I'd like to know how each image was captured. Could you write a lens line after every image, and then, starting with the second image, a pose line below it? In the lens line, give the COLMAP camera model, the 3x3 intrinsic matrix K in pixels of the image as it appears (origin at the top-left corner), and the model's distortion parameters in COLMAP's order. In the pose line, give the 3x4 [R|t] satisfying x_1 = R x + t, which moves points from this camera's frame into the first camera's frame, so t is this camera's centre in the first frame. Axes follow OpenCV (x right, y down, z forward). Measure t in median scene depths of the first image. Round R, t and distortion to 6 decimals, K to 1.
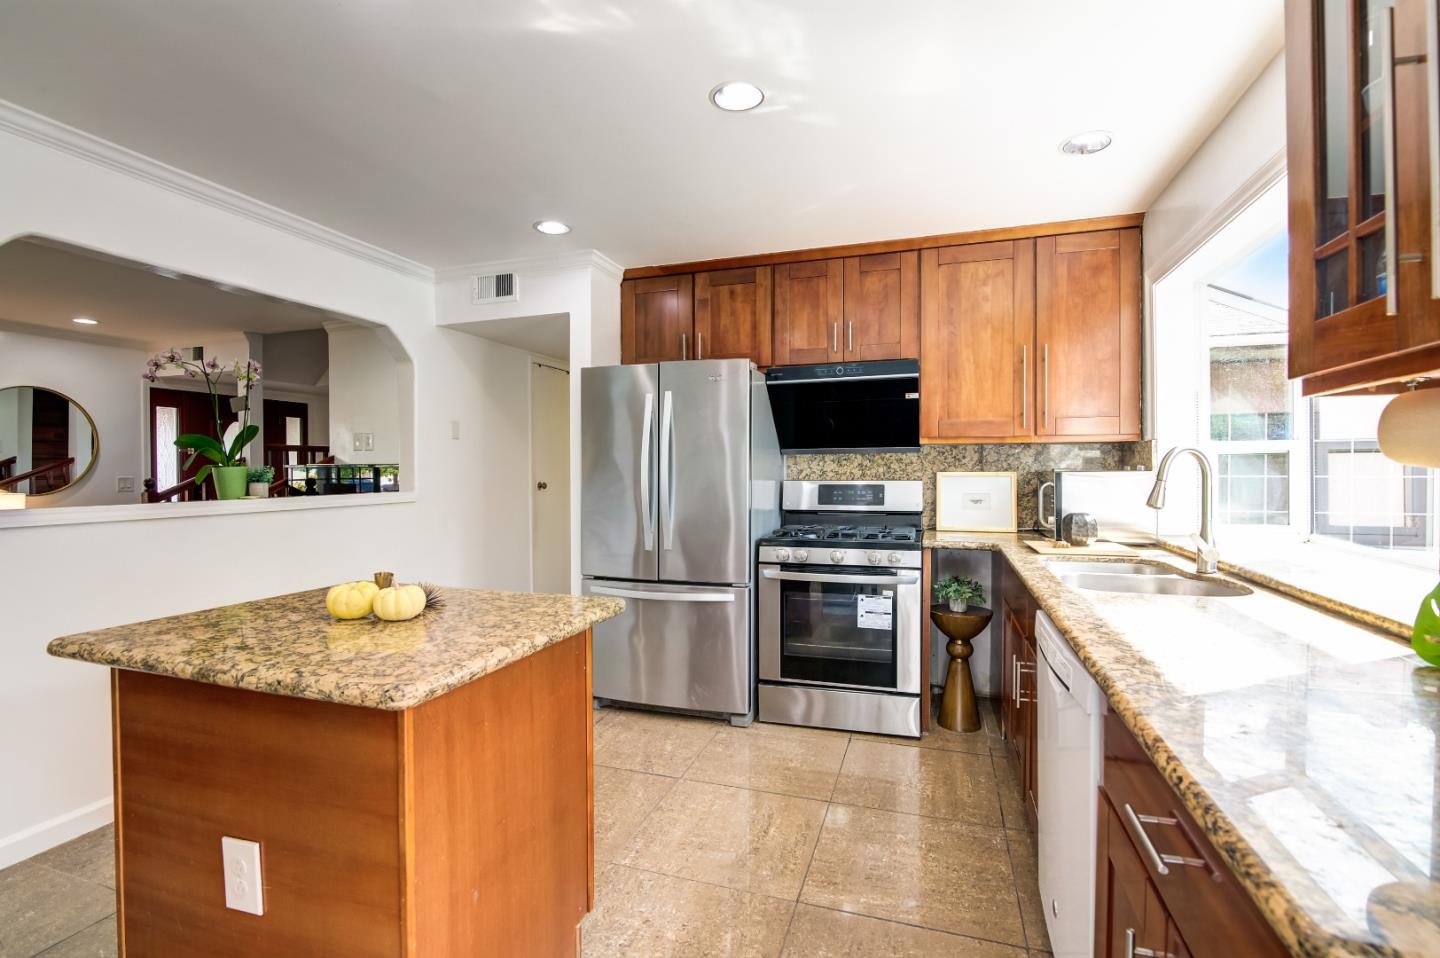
lens RADIAL K [[659.6, 0, 713.1], [0, 659.6, 477.7], [0, 0, 1]] dist [-0.019820, 0.000063]
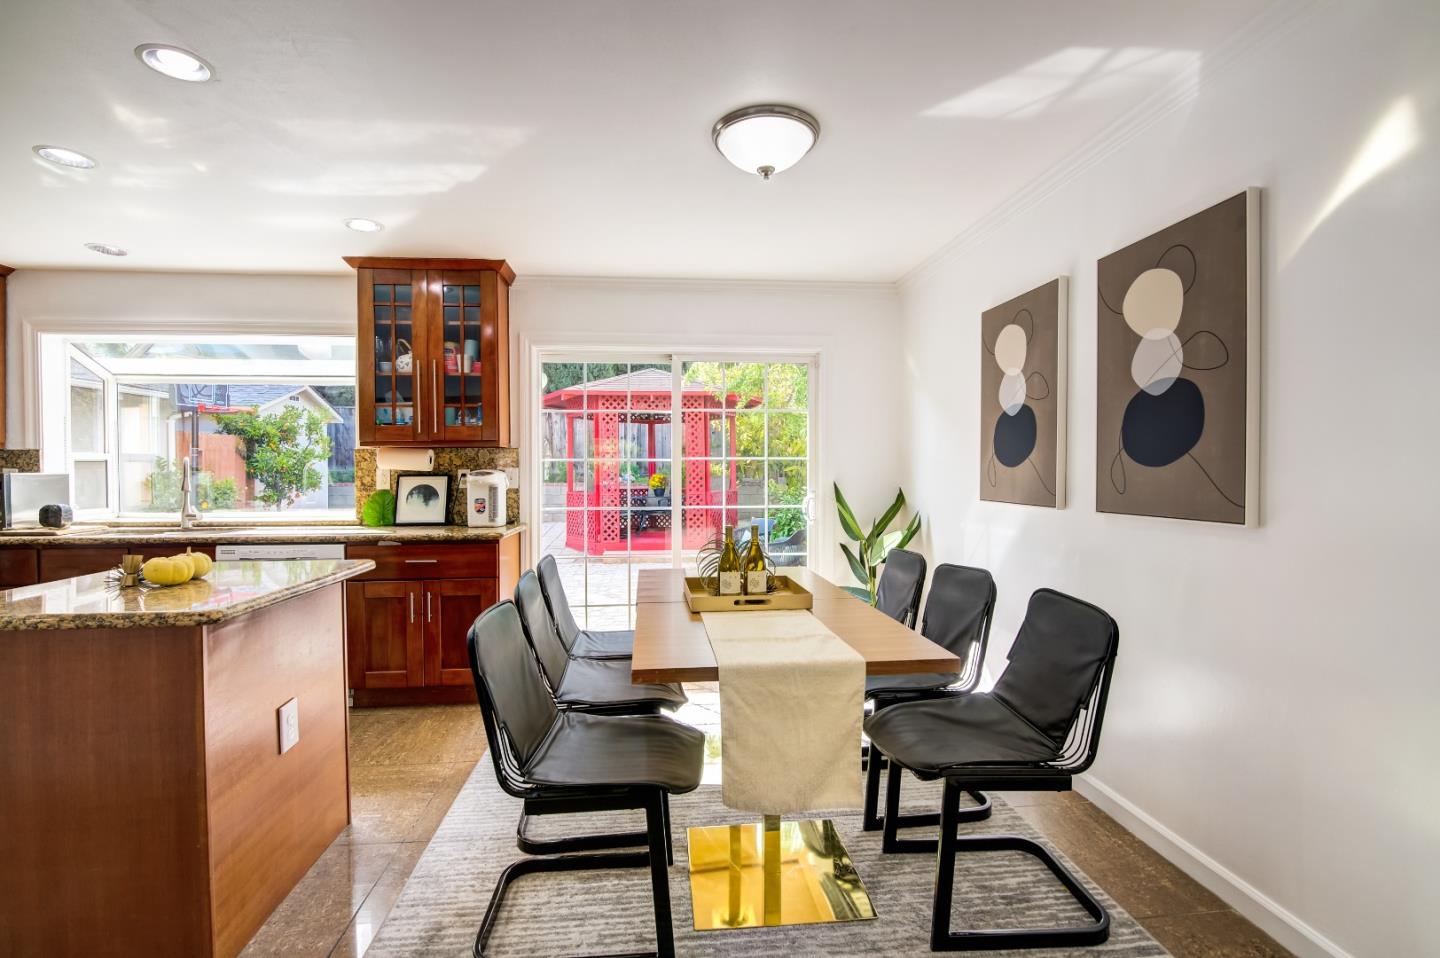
lens RADIAL K [[659.6, 0, 713.1], [0, 659.6, 477.7], [0, 0, 1]] dist [-0.019820, 0.000063]
pose [[-0.411478, -0.002182, 0.911417, -0.870687], [0.017964, 0.999783, 0.010504, 0.008579], [-0.911243, 0.020695, -0.411350, 0.242382]]
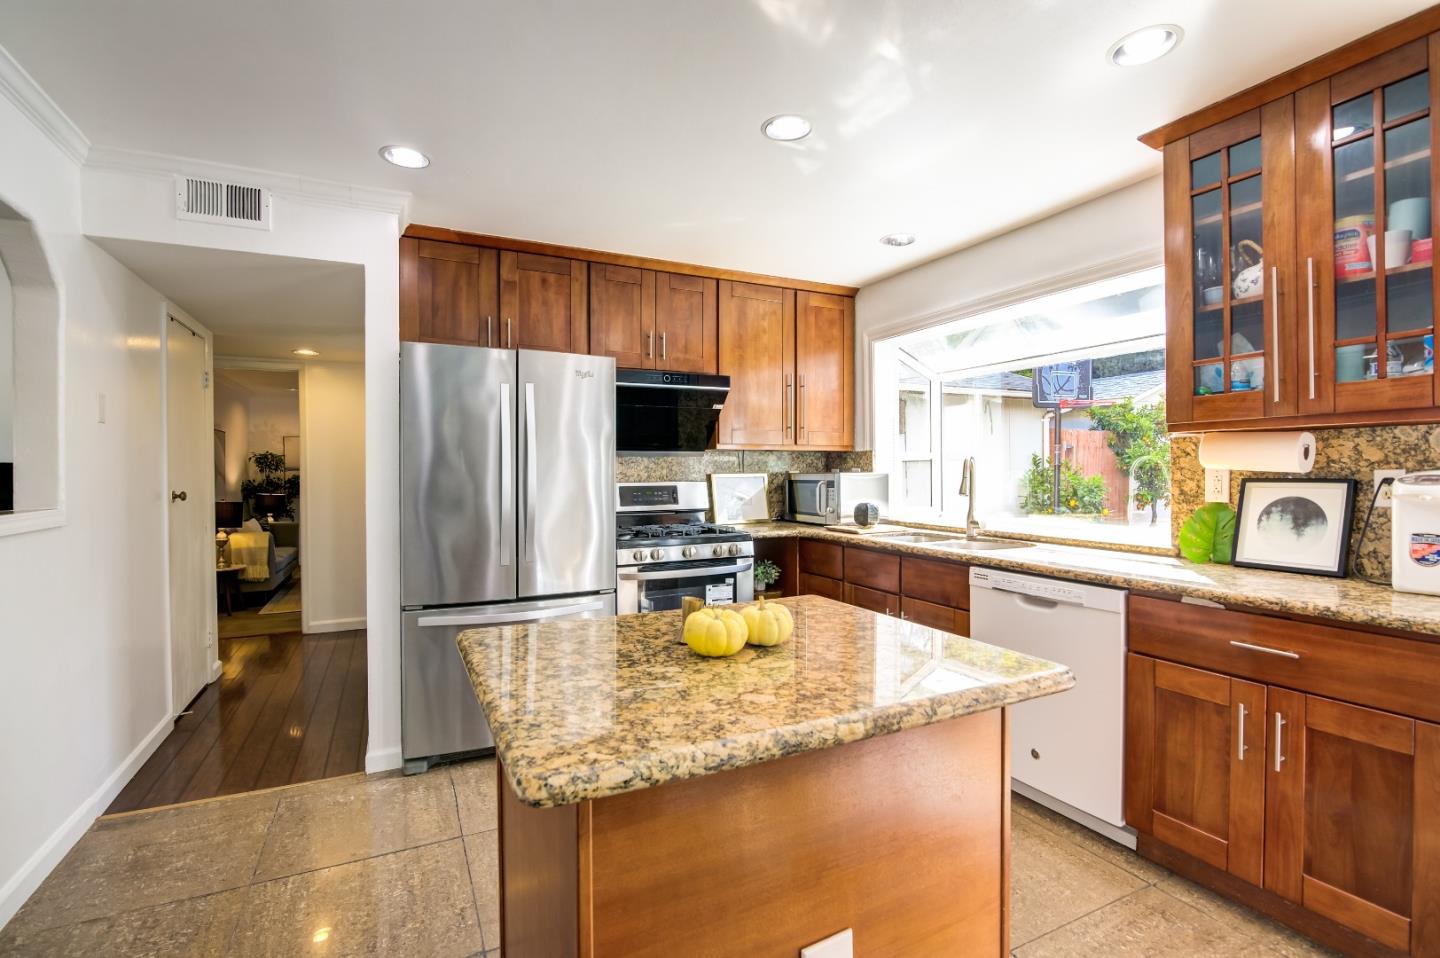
lens RADIAL K [[659.6, 0, 713.1], [0, 659.6, 477.7], [0, 0, 1]] dist [-0.019820, 0.000063]
pose [[0.710213, -0.006000, 0.703961, -0.470376], [0.010770, 0.999939, -0.002343, 0.000843], [-0.703904, 0.009246, 0.710235, 0.183293]]
